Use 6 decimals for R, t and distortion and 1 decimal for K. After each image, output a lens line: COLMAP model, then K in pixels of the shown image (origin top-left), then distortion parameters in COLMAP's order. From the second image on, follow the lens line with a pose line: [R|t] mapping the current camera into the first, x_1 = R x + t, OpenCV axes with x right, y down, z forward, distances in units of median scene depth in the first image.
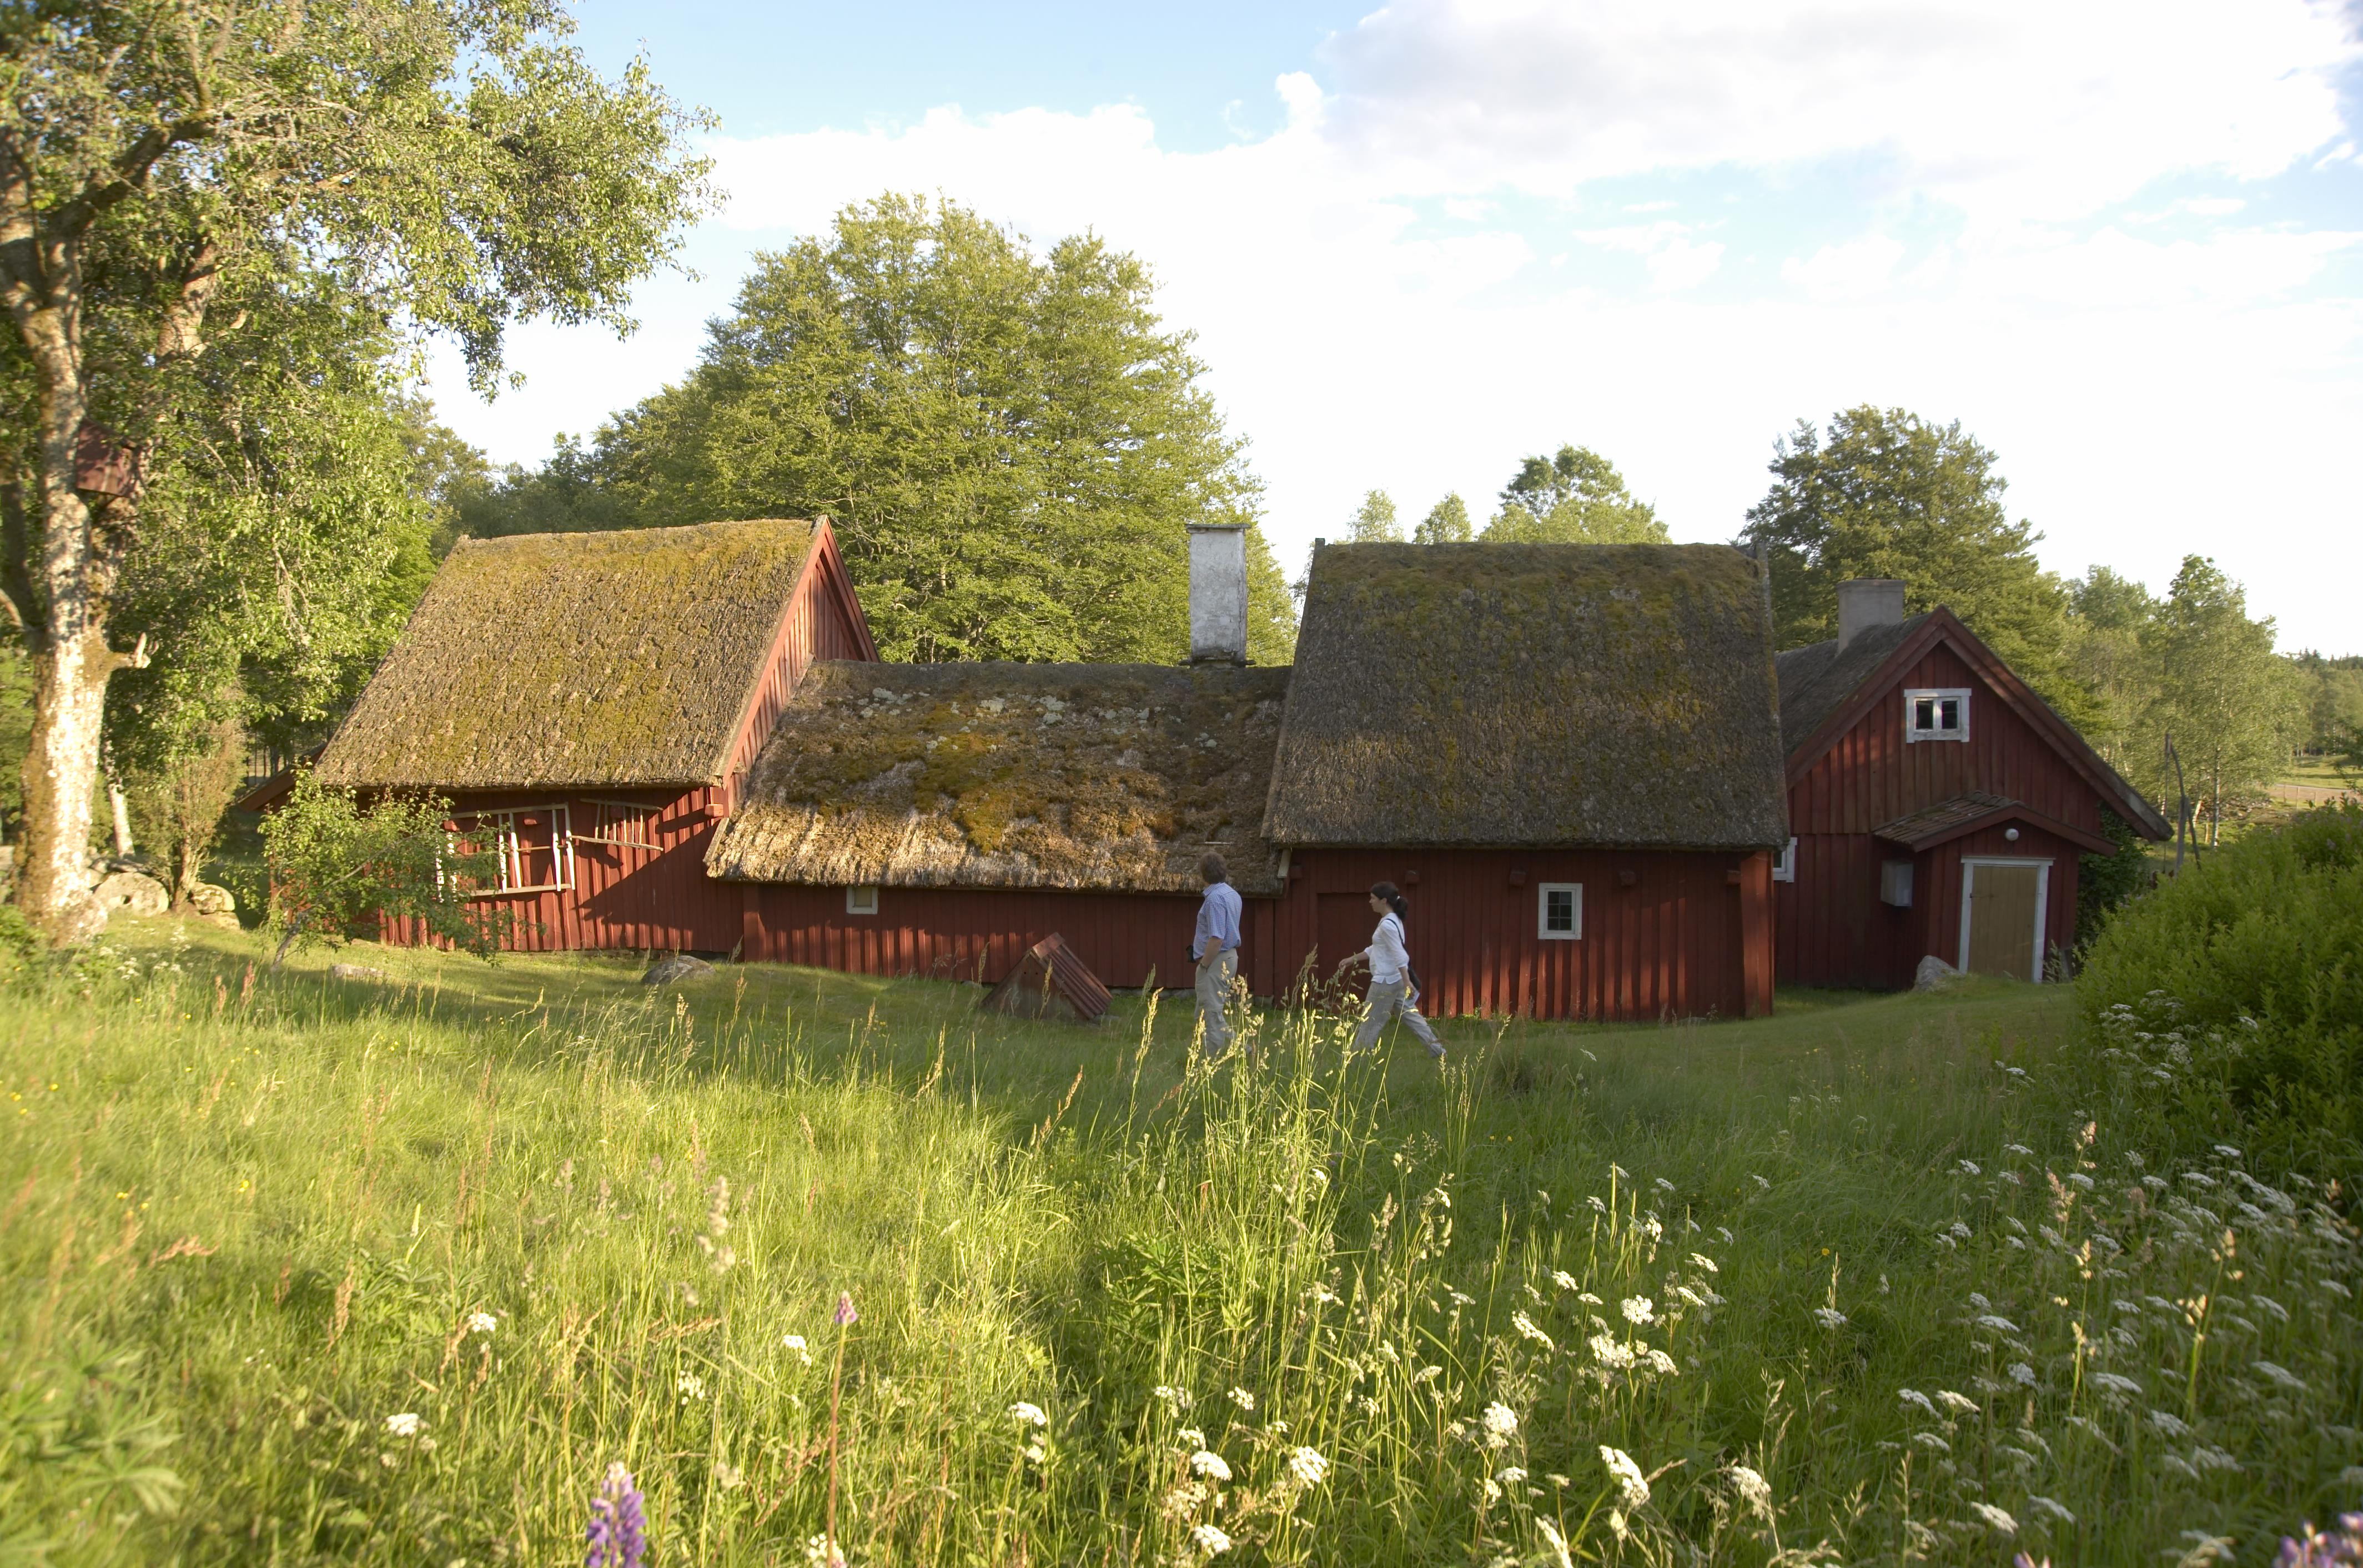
lens RADIAL K [[1746.9, 0, 1181.5], [0, 1746.9, 784.0], [0, 0, 1]] dist [-0.114208, 0.002889]
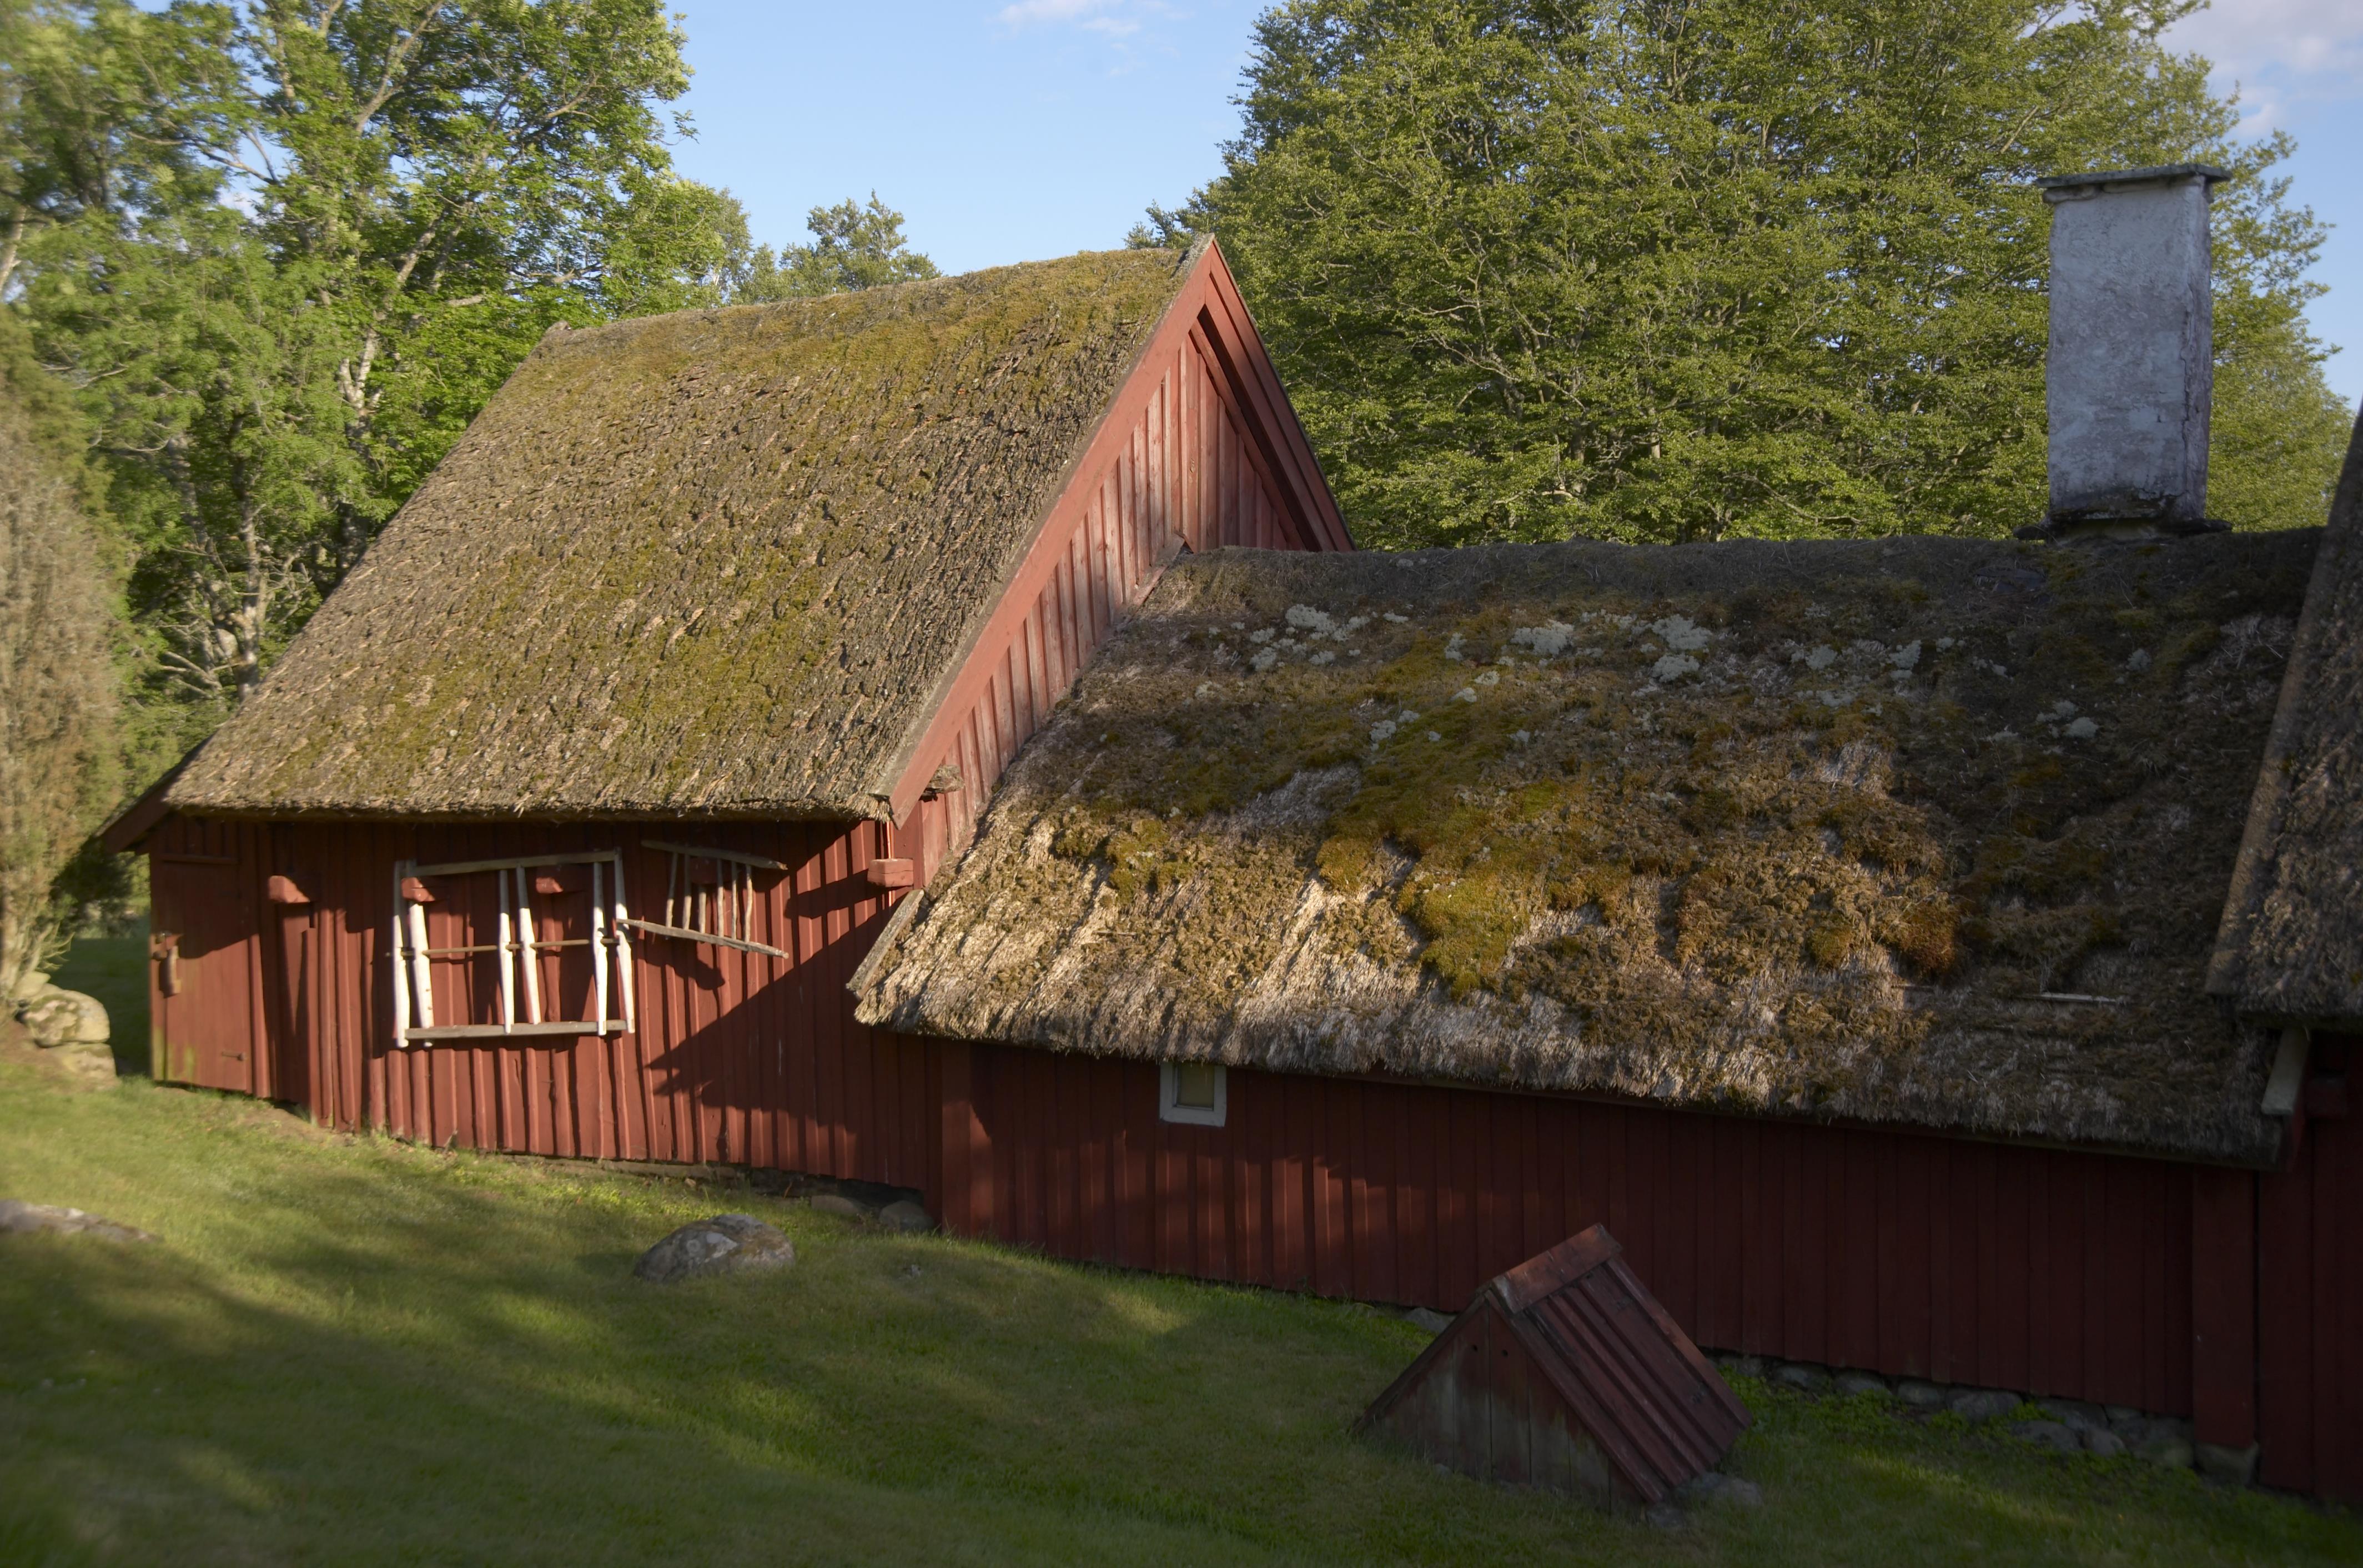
lens RADIAL K [[2450.3, 0, 1170.3], [0, 2450.3, 803.3], [0, 0, 1]] dist [0.004532, 0.281721]
pose [[0.924179, 0.013712, -0.381713, 0.039207], [-0.015528, 0.999878, -0.001679, -0.002753], [0.381643, 0.007479, 0.924279, 0.433395]]
